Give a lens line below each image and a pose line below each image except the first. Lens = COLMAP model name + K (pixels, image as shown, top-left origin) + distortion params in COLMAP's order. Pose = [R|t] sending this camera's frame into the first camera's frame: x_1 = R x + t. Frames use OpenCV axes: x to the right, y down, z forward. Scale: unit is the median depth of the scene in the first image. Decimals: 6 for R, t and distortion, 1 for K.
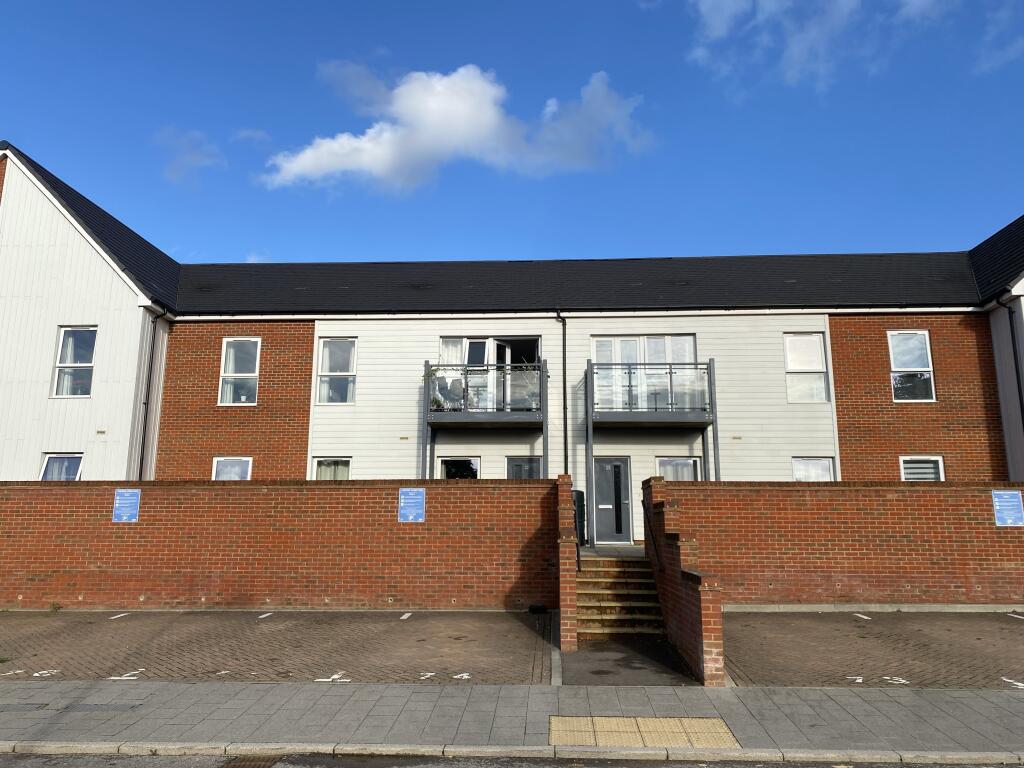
lens RADIAL K [[758.6, 0, 512.0], [0, 758.6, 384.0], [0, 0, 1]] dist [0.001193, -0.001072]
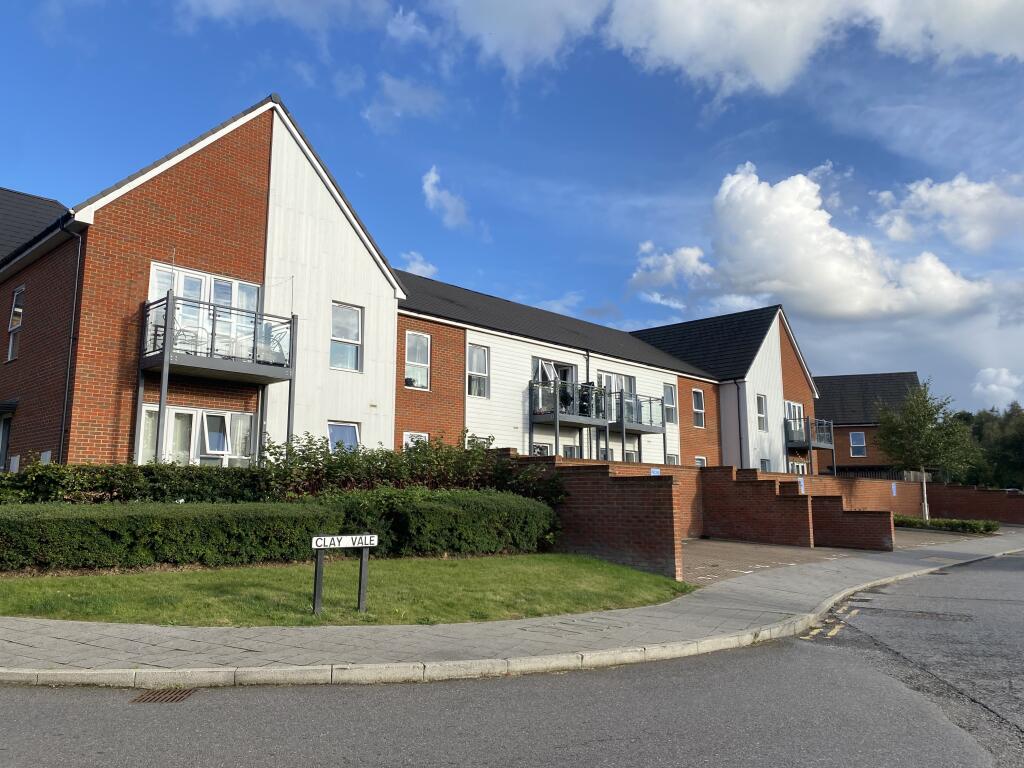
lens RADIAL K [[781.3, 0, 512.0], [0, 781.3, 384.0], [0, 0, 1]] dist [0.000127, -0.000393]
pose [[0.649925, 0.112378, 0.751644, -1.238259], [-0.158951, 0.987234, -0.010161, 0.008643], [-0.743190, -0.112870, 0.659491, 0.076009]]
